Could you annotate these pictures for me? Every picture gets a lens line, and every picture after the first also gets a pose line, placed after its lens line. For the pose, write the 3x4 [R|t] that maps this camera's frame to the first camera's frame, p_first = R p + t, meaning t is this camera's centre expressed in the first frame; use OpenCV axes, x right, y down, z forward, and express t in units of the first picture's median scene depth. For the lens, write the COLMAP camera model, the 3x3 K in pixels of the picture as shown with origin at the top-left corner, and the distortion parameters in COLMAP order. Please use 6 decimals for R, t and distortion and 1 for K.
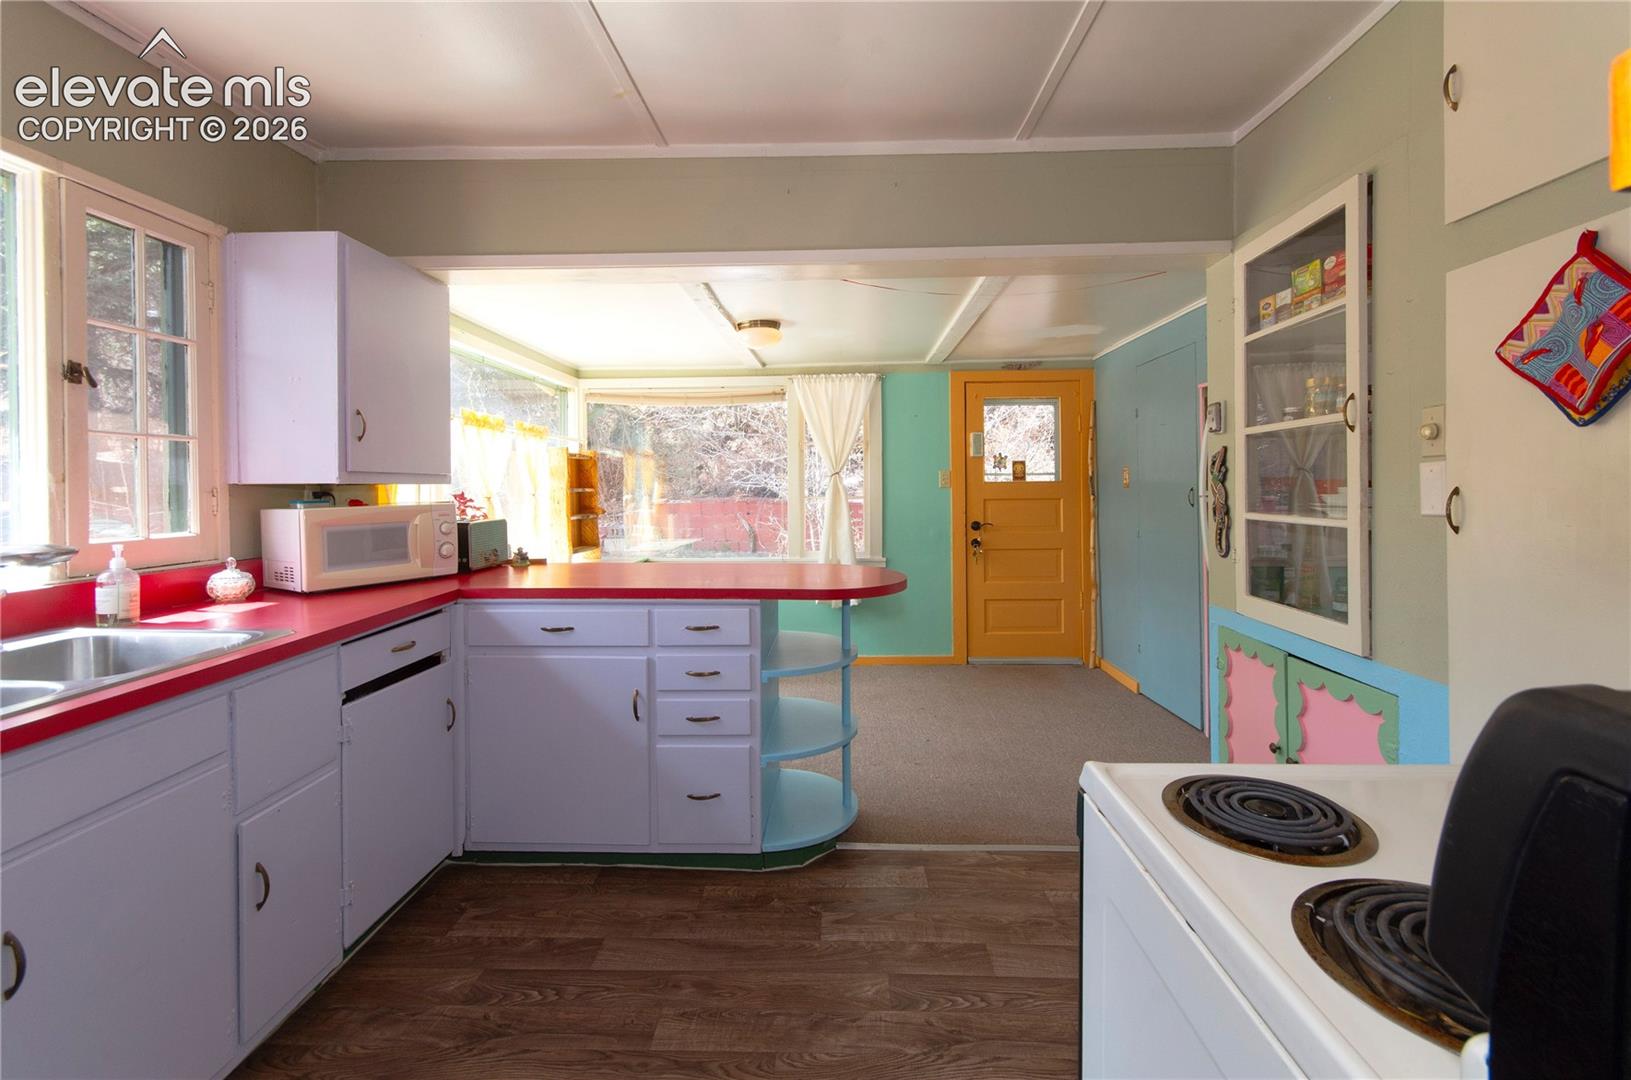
lens RADIAL K [[733.1, 0, 832.4], [0, 733.1, 480.6], [0, 0, 1]] dist [0.003546, -0.001226]
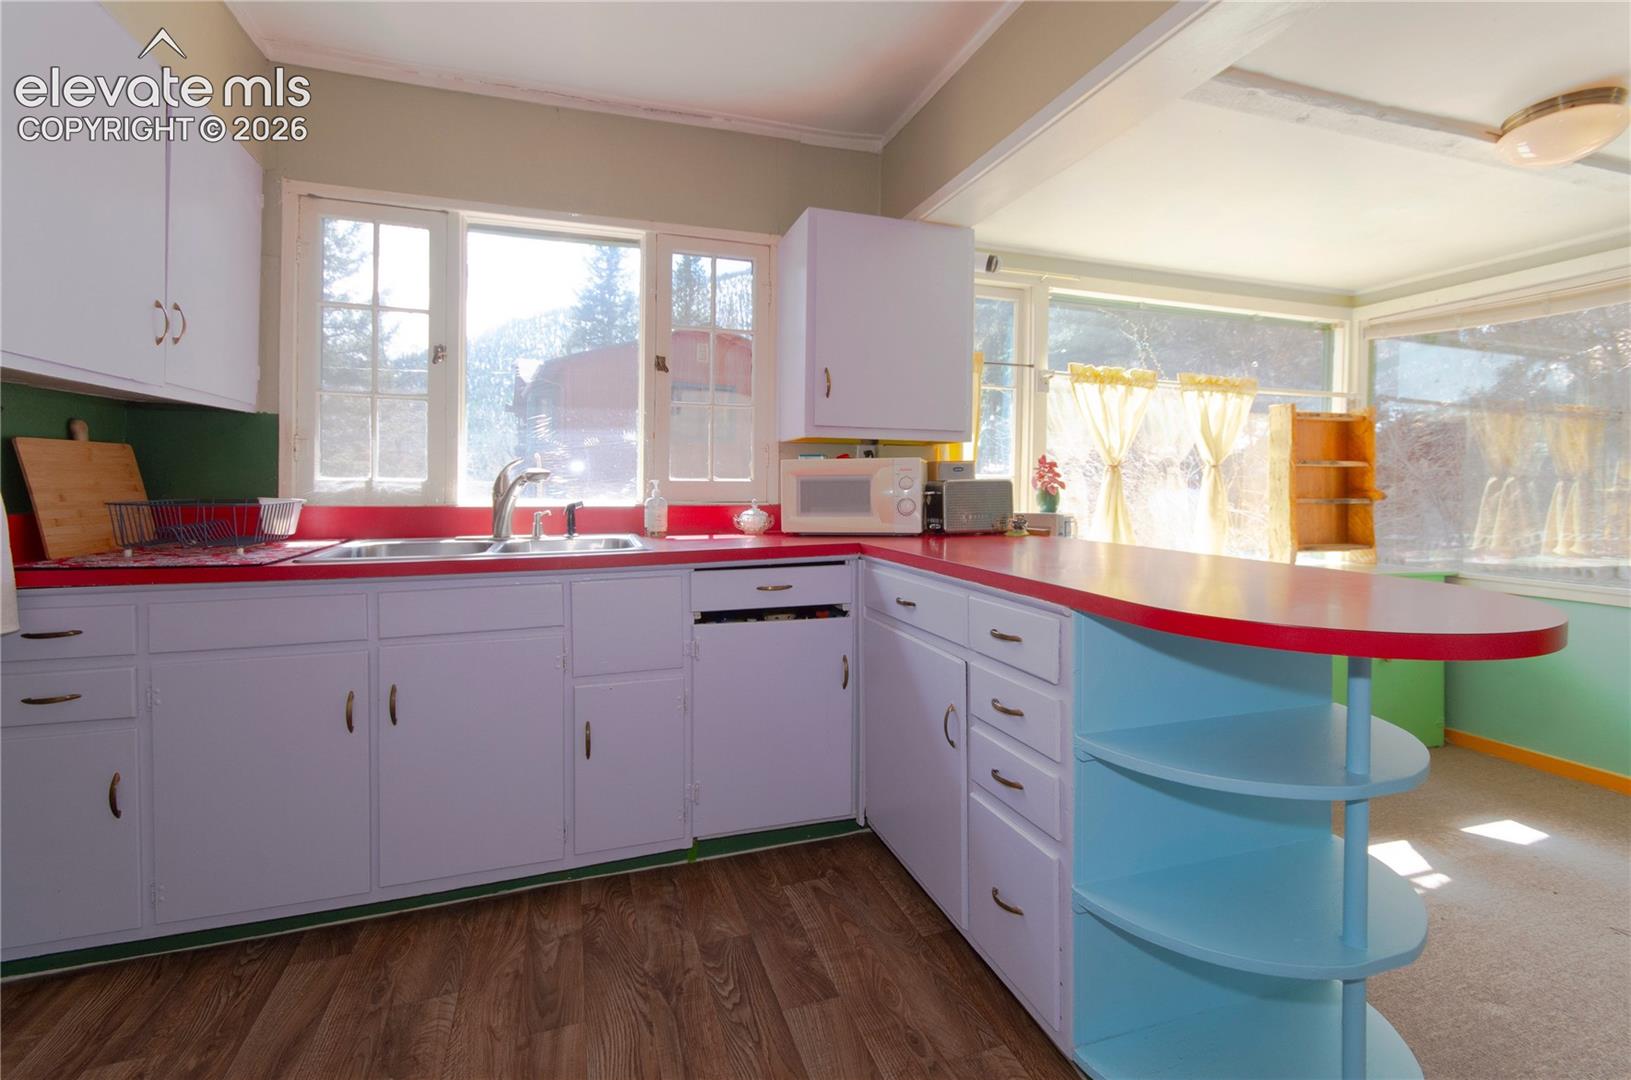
lens RADIAL K [[733.1, 0, 805.0], [0, 733.1, 481.6], [0, 0, 1]] dist [0.003546, -0.001226]
pose [[0.332754, 0.006851, -0.942989, 0.361466], [-0.002937, 0.999976, 0.006228, 0.062856], [0.943009, 0.000697, 0.332766, 0.621141]]
